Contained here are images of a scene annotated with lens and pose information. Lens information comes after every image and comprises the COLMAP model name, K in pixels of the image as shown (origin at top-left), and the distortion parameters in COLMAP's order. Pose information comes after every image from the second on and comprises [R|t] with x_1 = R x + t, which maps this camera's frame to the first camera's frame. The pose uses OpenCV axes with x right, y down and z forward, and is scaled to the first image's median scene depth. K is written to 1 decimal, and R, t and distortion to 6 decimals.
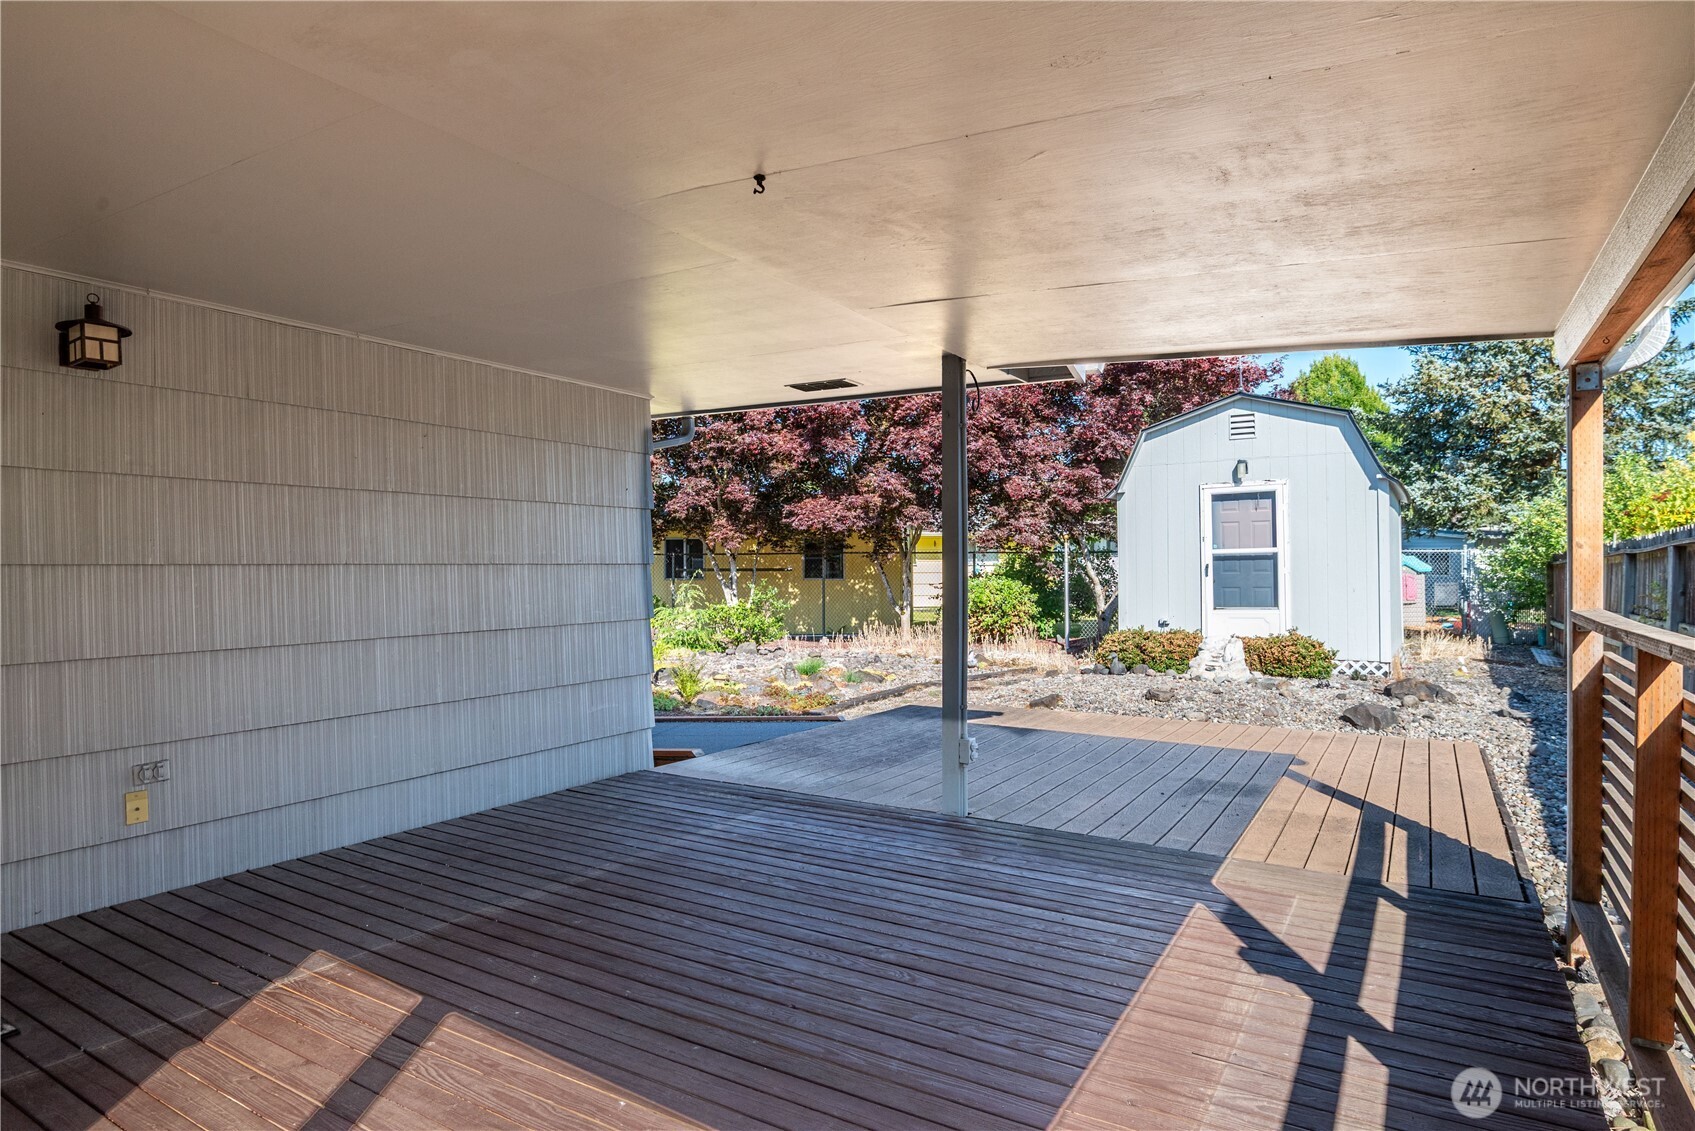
lens RADIAL K [[962.1, 0, 806.4], [0, 962.1, 571.4], [0, 0, 1]] dist [-0.019438, -0.005265]
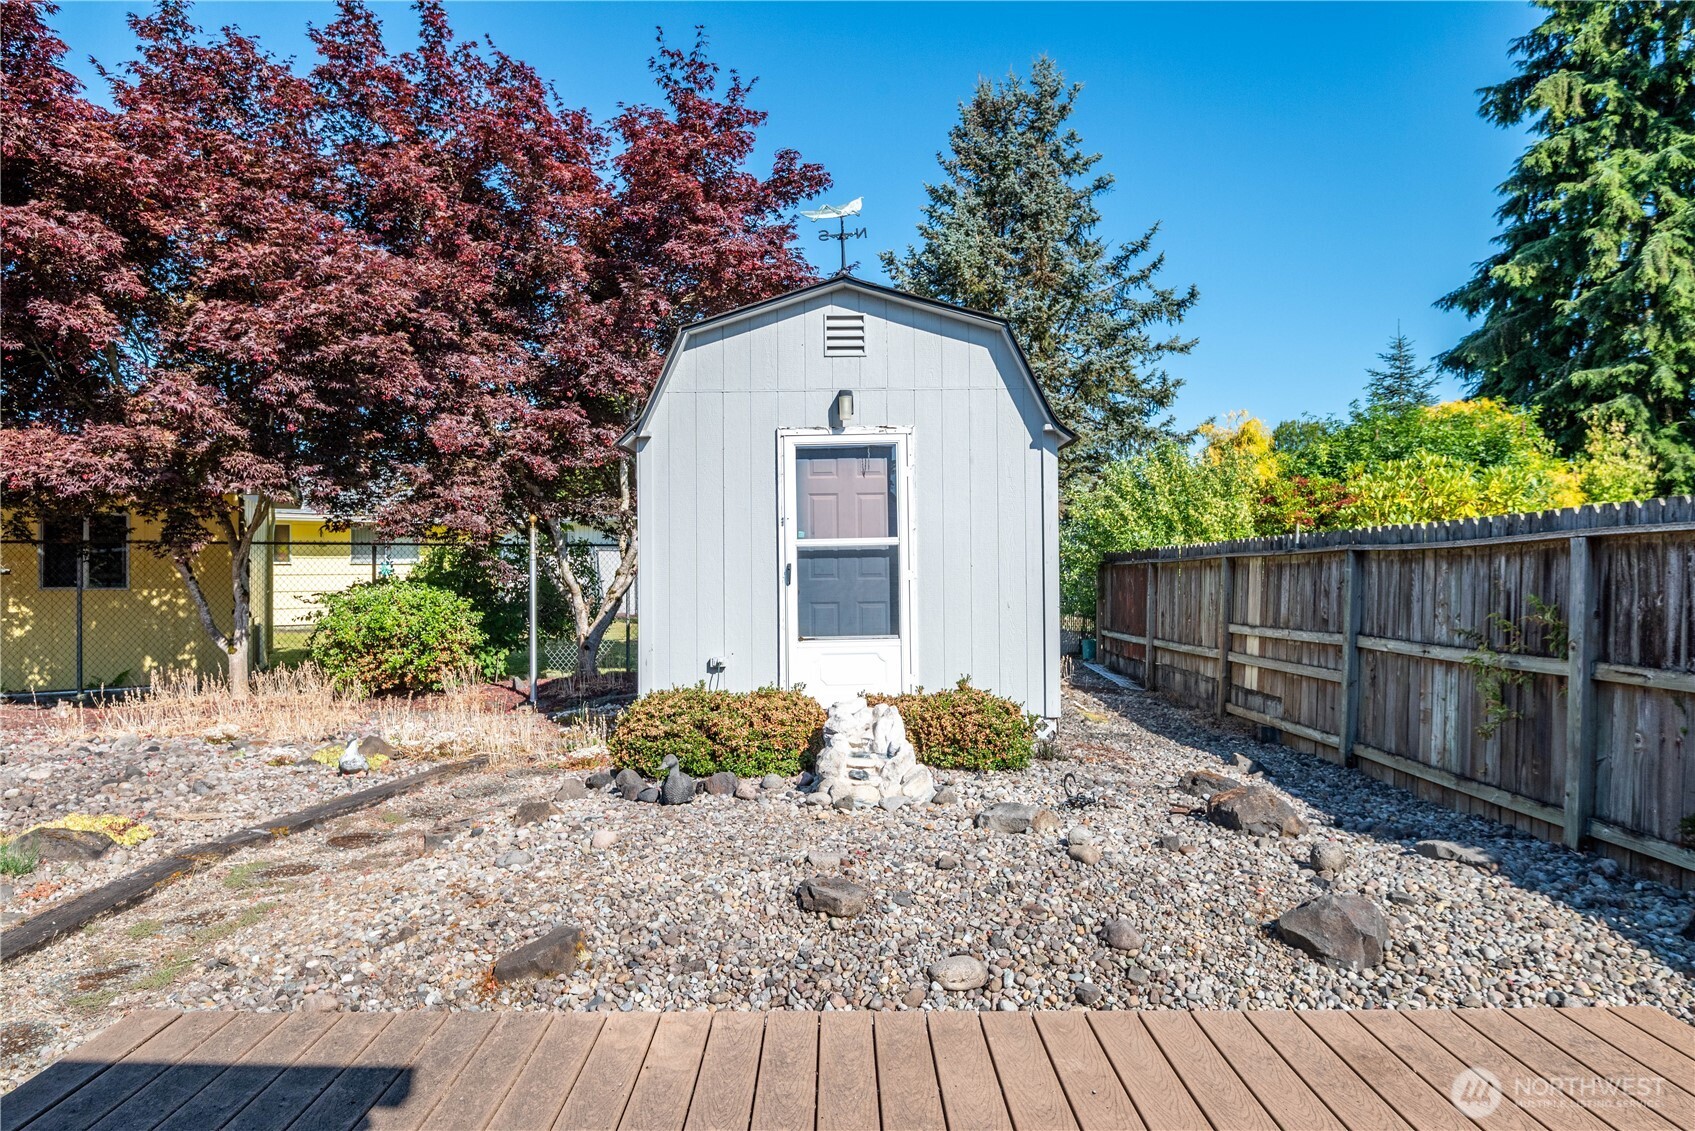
lens RADIAL K [[1061.5, 0, 864.1], [0, 1061.5, 553.7], [0, 0, 1]] dist [-0.009985, -0.014602]
pose [[0.829614, 0.008505, 0.558272, 0.069981], [0.000884, 0.999863, -0.016545, -0.002386], [-0.558336, 0.014219, 0.829493, 0.327336]]
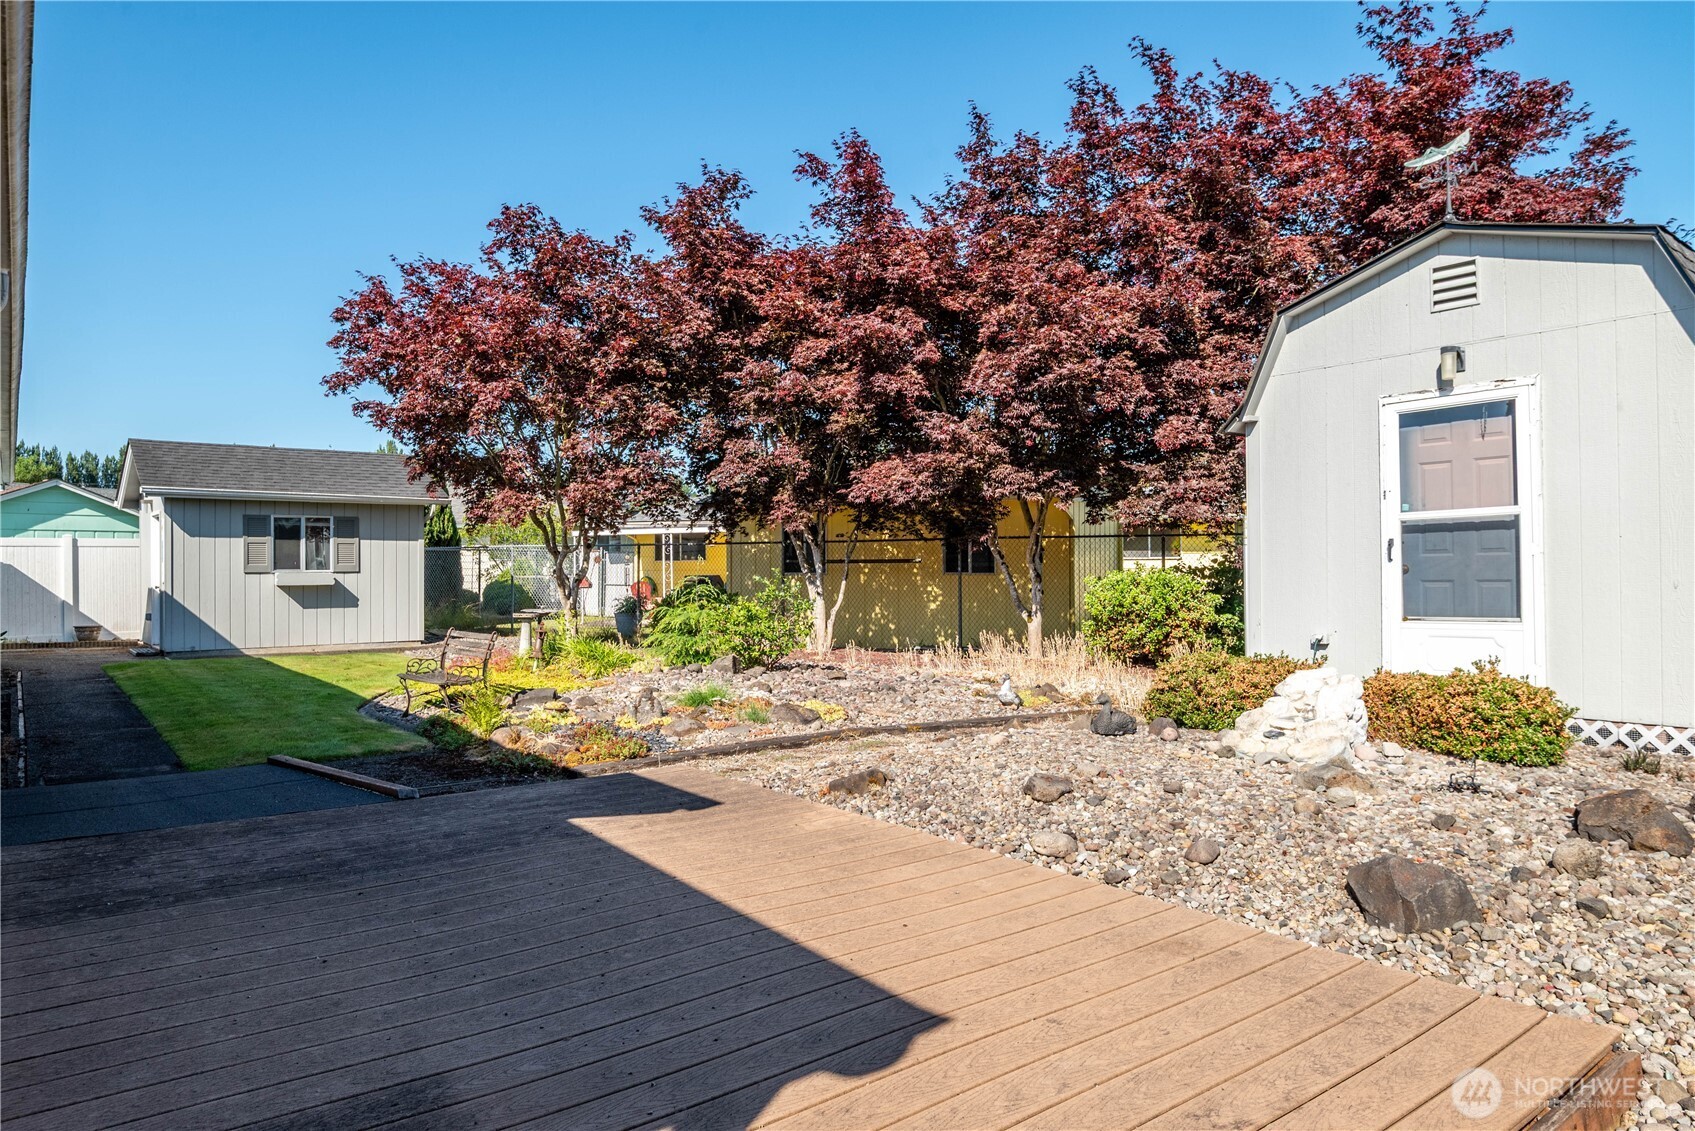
lens RADIAL K [[1061.5, 0, 790.4], [0, 1061.5, 570.6], [0, 0, 1]] dist [-0.009985, -0.014602]
pose [[0.939853, 0.001055, -0.341577, 0.226174], [-0.001485, 0.999998, -0.000997, 0.008913], [0.341576, 0.001444, 0.939853, 0.227786]]
